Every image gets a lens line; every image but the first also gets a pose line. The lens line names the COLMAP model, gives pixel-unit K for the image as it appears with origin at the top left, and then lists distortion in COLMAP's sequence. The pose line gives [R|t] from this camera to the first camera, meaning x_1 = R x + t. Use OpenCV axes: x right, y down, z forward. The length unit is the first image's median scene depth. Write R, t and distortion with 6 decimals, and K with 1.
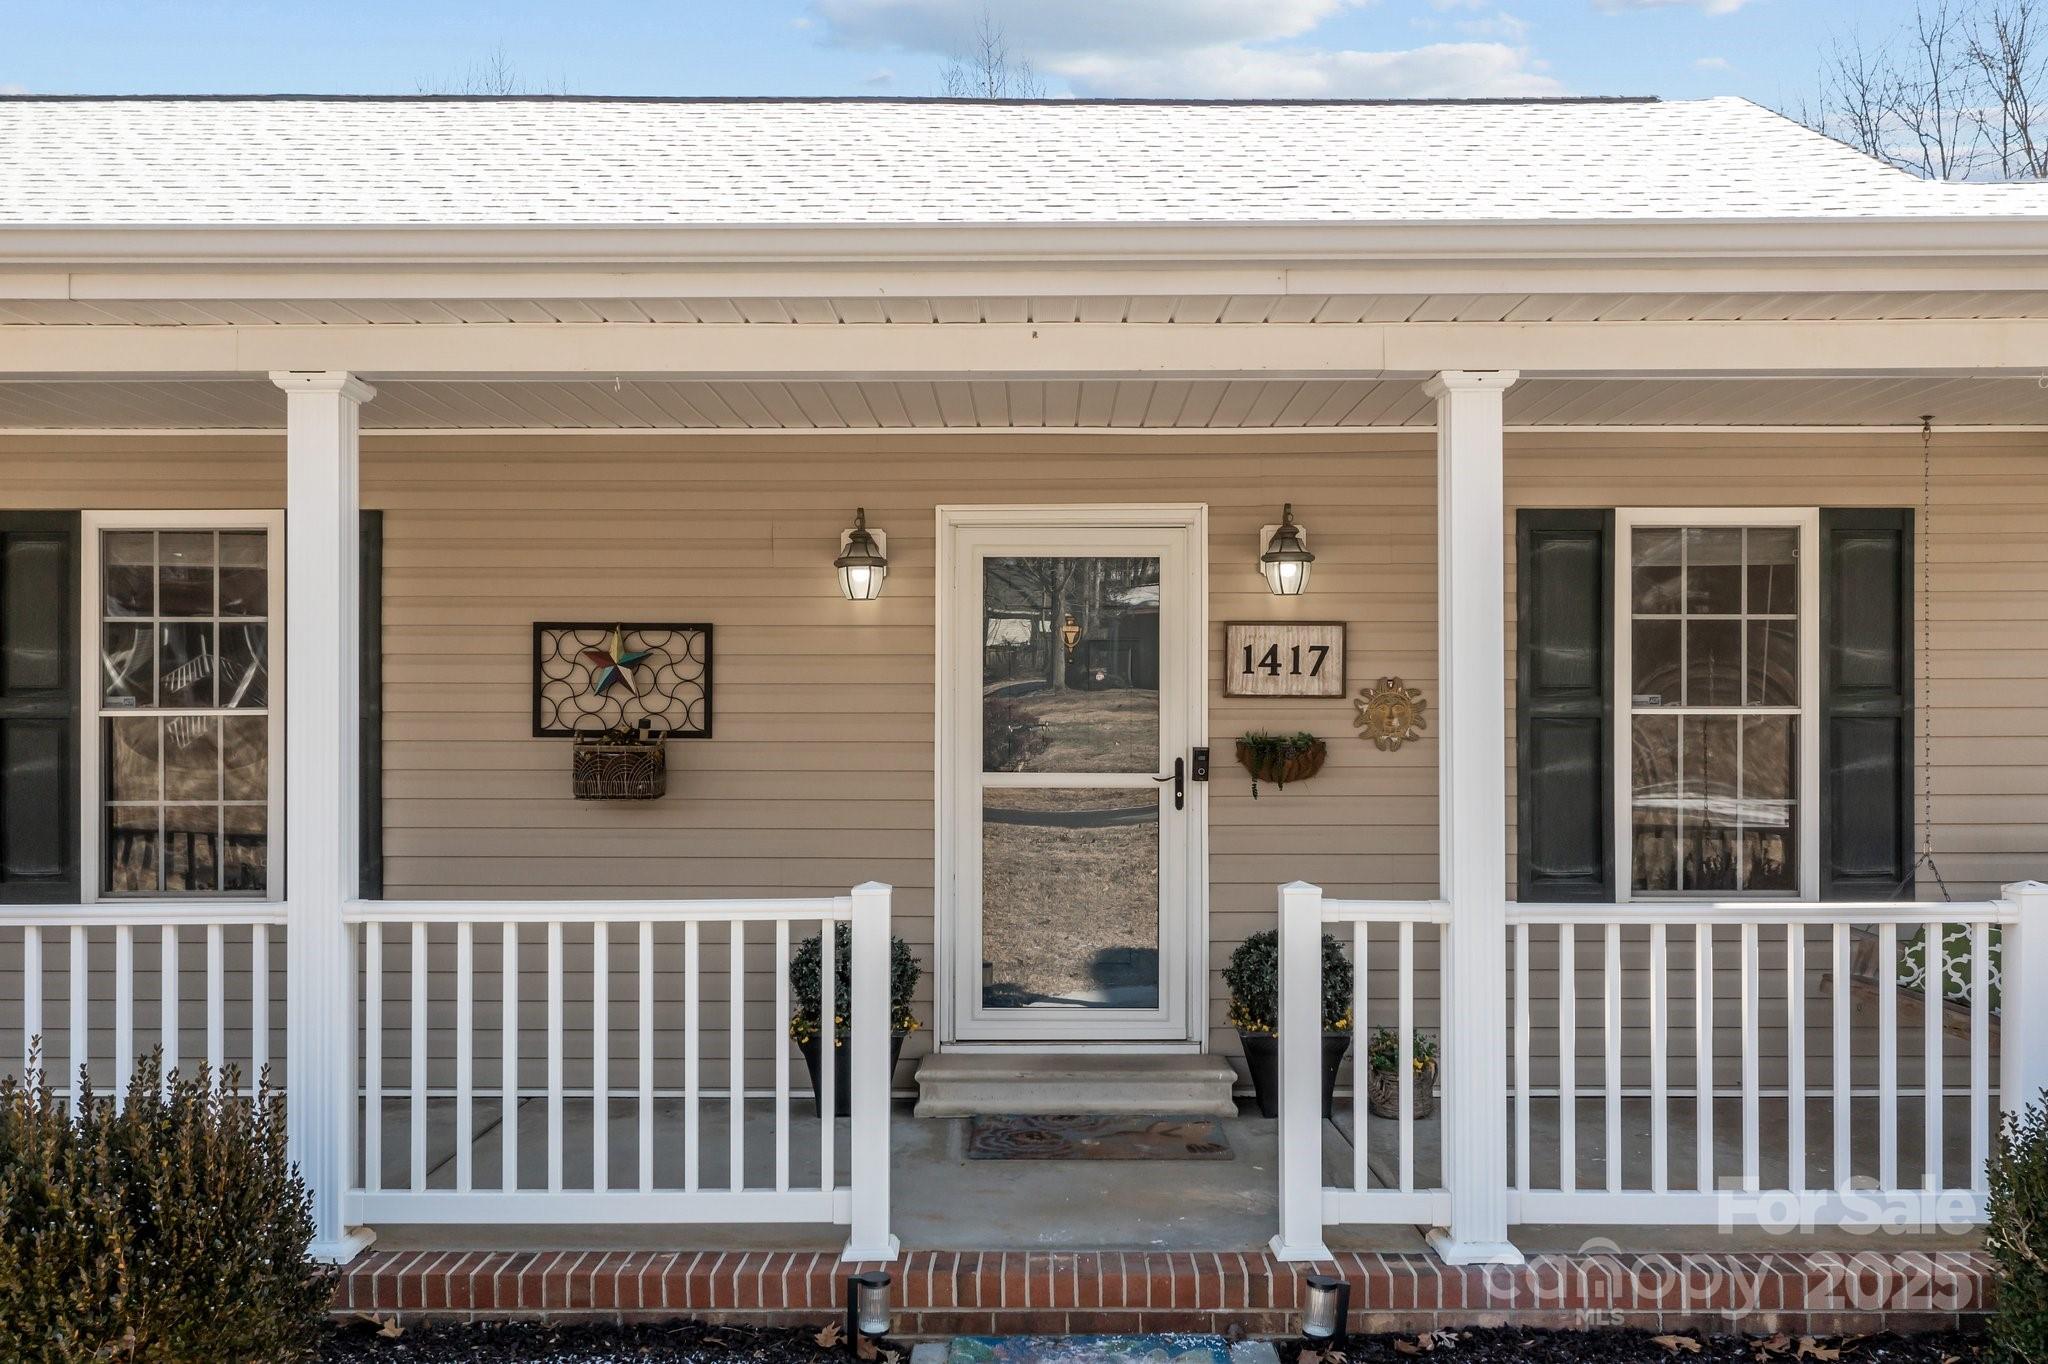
lens RADIAL K [[1631.5, 0, 1021.9], [0, 1631.5, 717.4], [0, 0, 1]] dist [0.078709, 0.001525]
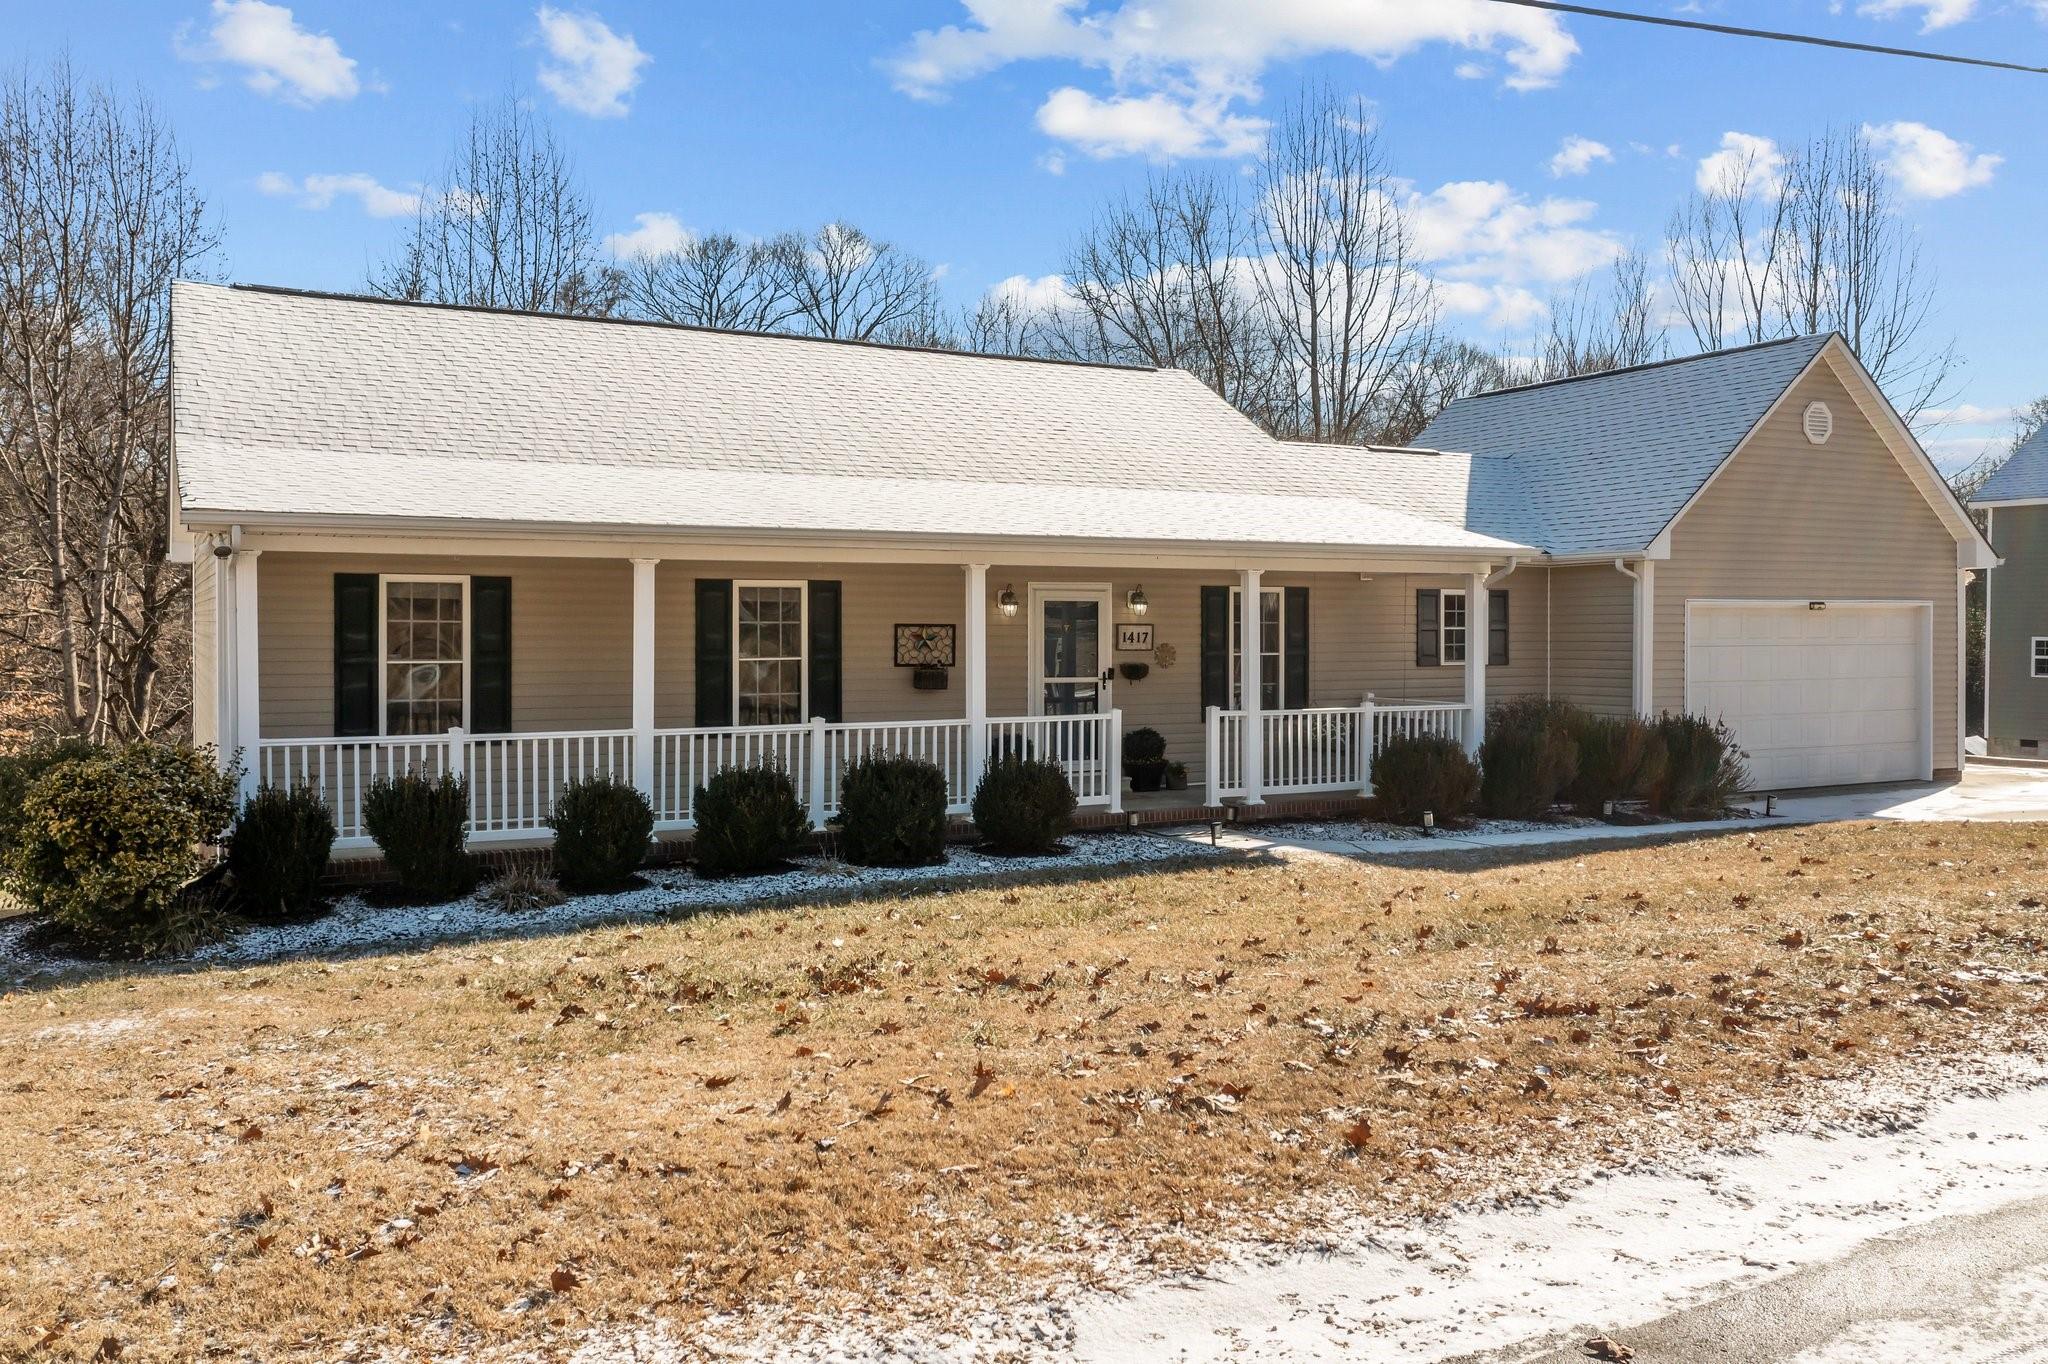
lens RADIAL K [[1631.5, 0, 1021.9], [0, 1631.5, 717.4], [0, 0, 1]] dist [0.078709, 0.001525]
pose [[0.874183, -0.027668, 0.484808, -1.429455], [-0.015900, 0.996209, 0.085524, -0.138675], [-0.485336, -0.082472, 0.870429, -1.445911]]
